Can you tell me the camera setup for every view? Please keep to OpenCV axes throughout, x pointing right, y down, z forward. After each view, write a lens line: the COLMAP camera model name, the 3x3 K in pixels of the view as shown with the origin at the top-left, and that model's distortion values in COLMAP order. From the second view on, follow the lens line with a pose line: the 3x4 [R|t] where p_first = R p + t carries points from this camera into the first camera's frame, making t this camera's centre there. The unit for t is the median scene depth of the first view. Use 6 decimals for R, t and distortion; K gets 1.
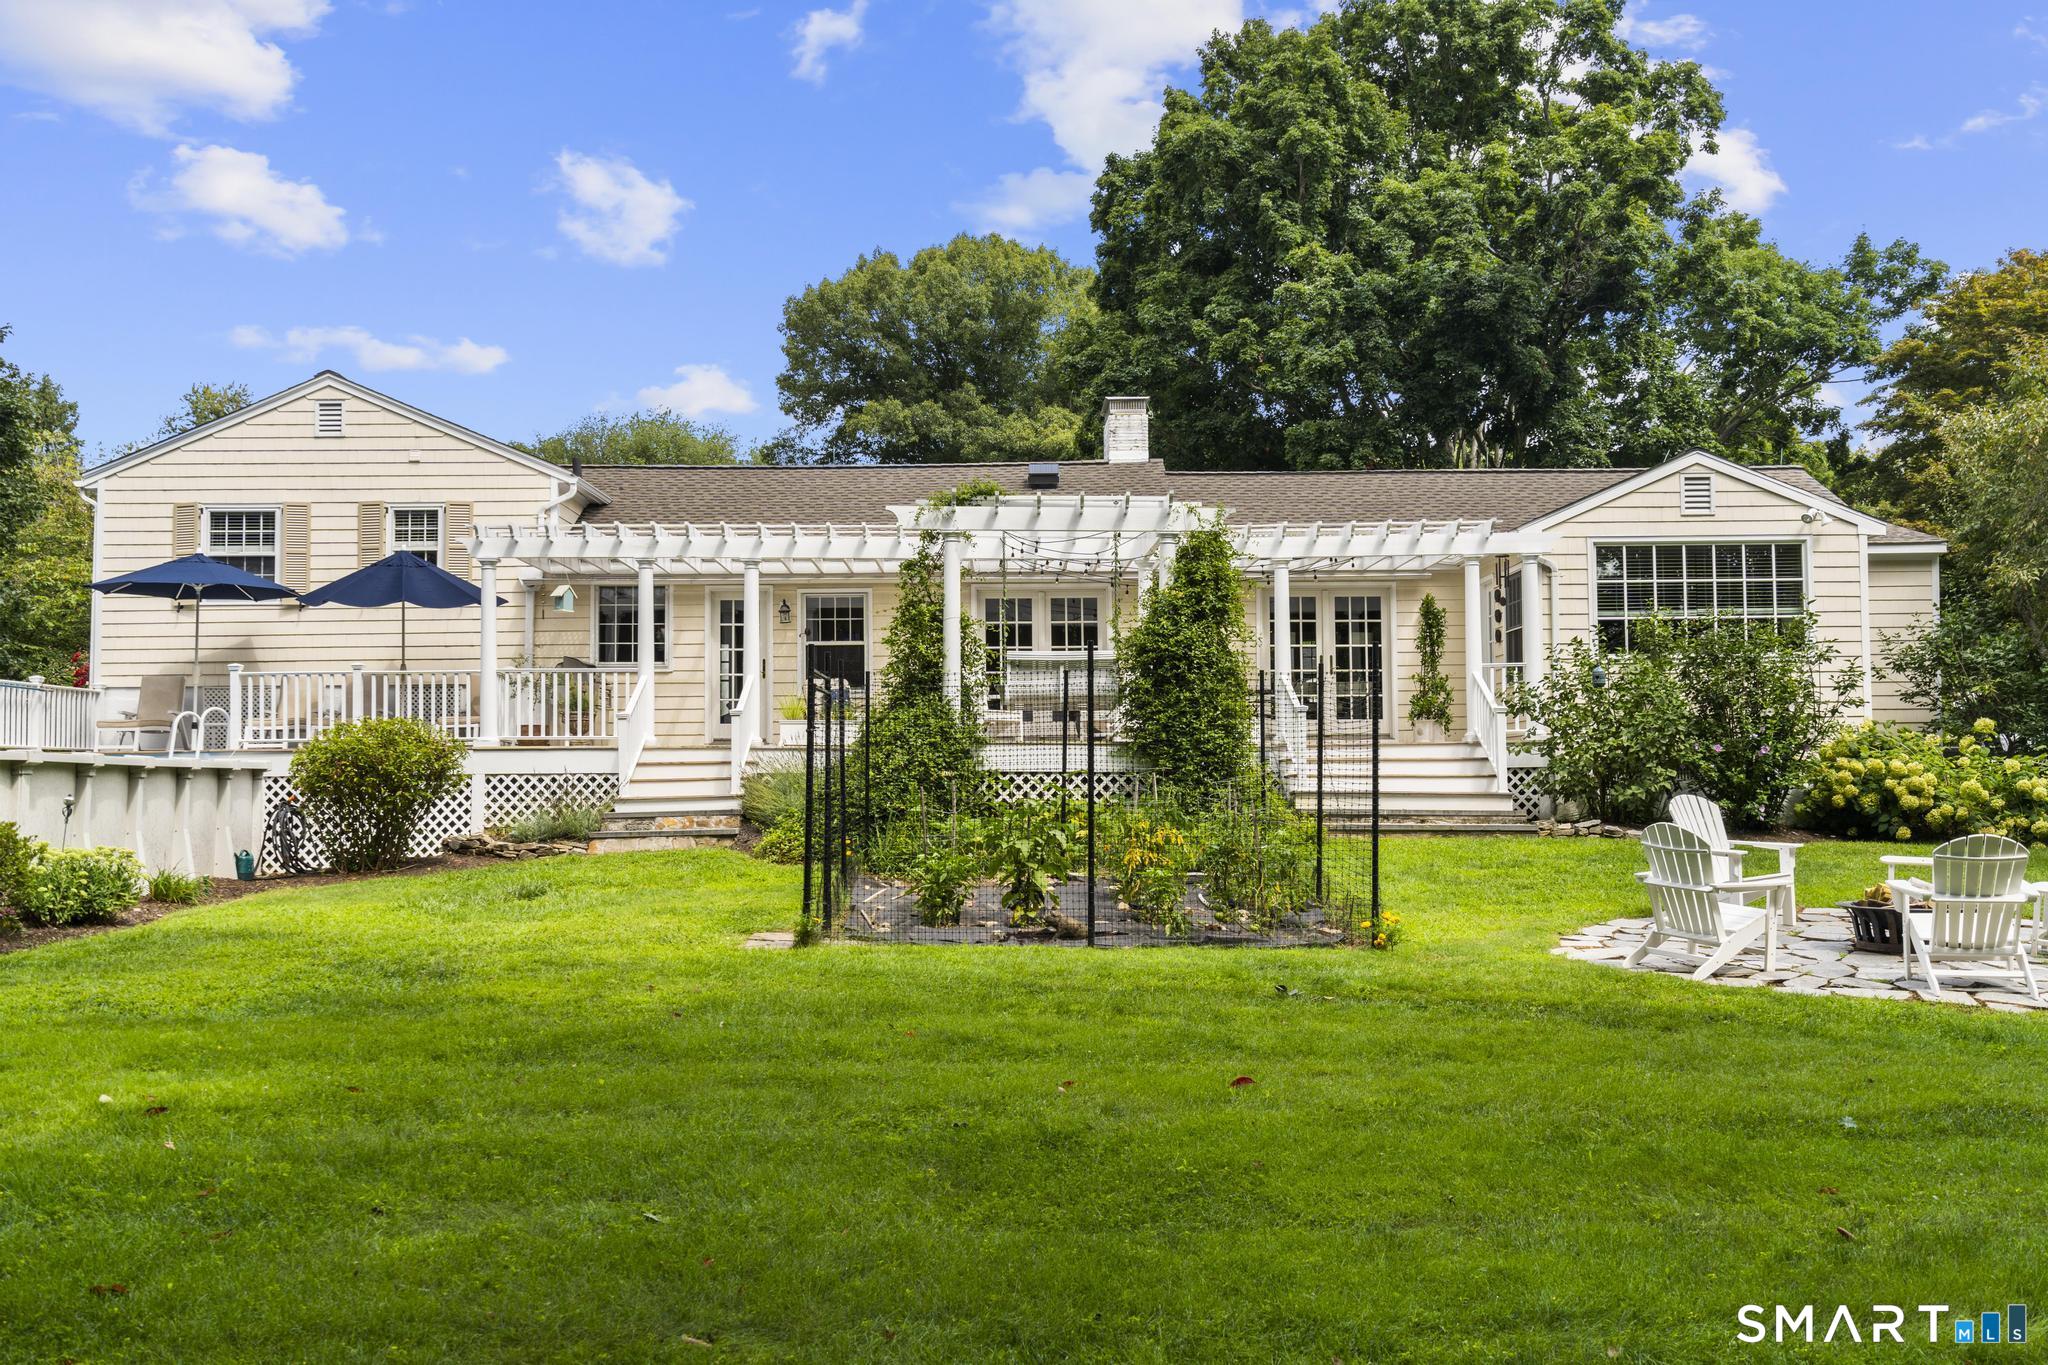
lens RADIAL K [[1993.7, 0, 1019.2], [0, 1993.7, 688.6], [0, 0, 1]] dist [0.020259, 0.000000]
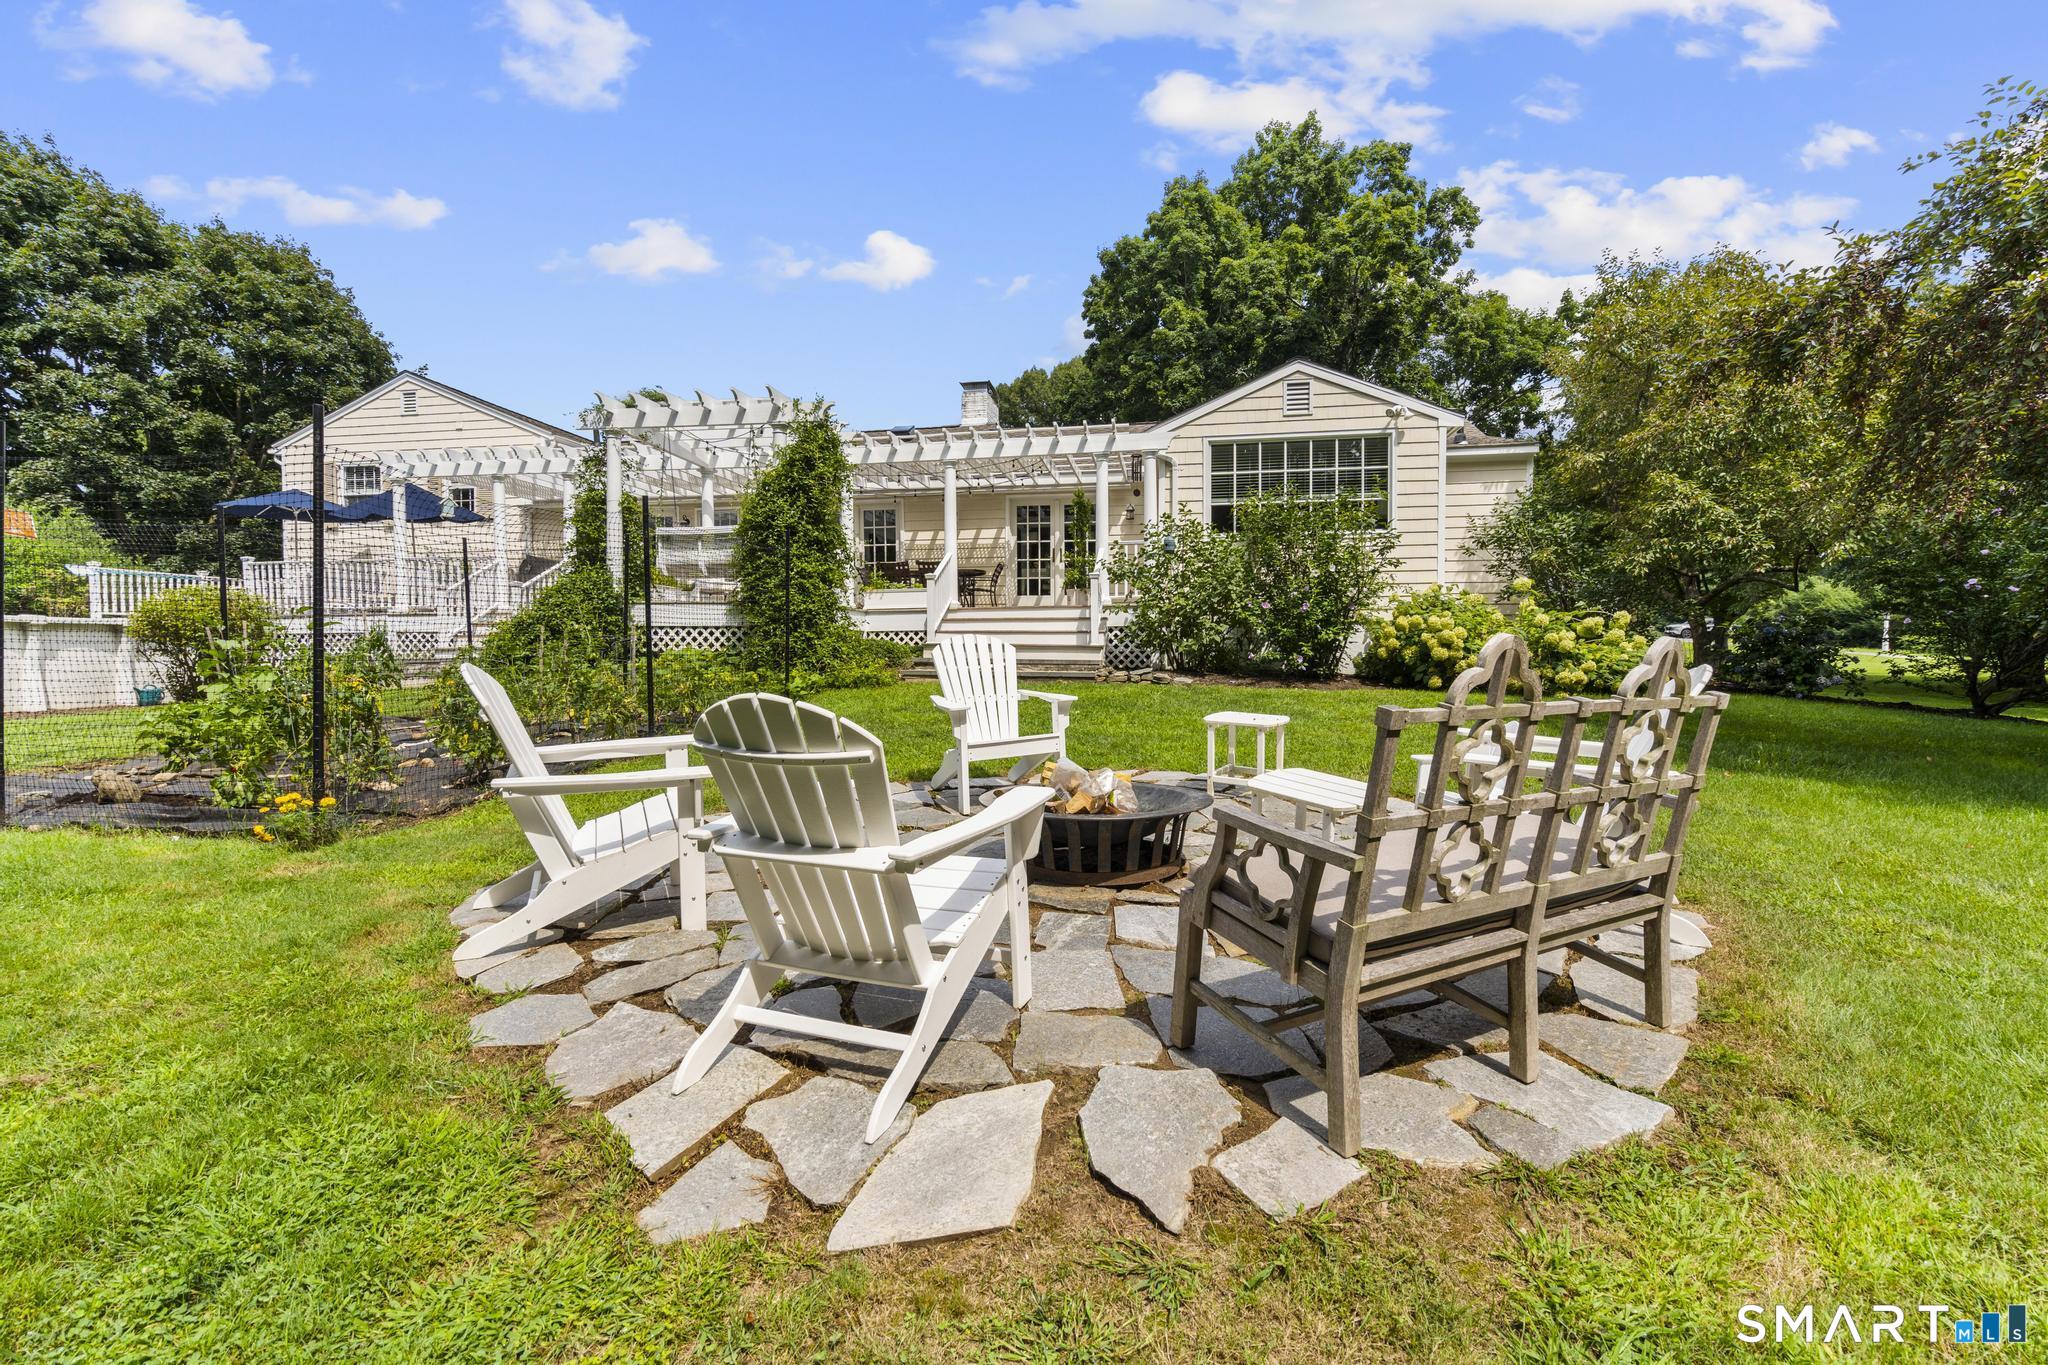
lens RADIAL K [[925.8, 0, 1029.2], [0, 925.8, 687.0], [0, 0, 1]] dist [0.002281, 0.000741]
pose [[0.985268, 0.008863, -0.170785, 0.277277], [0.005439, 0.996527, 0.083096, 0.028203], [0.170929, -0.082801, 0.981798, 0.415309]]
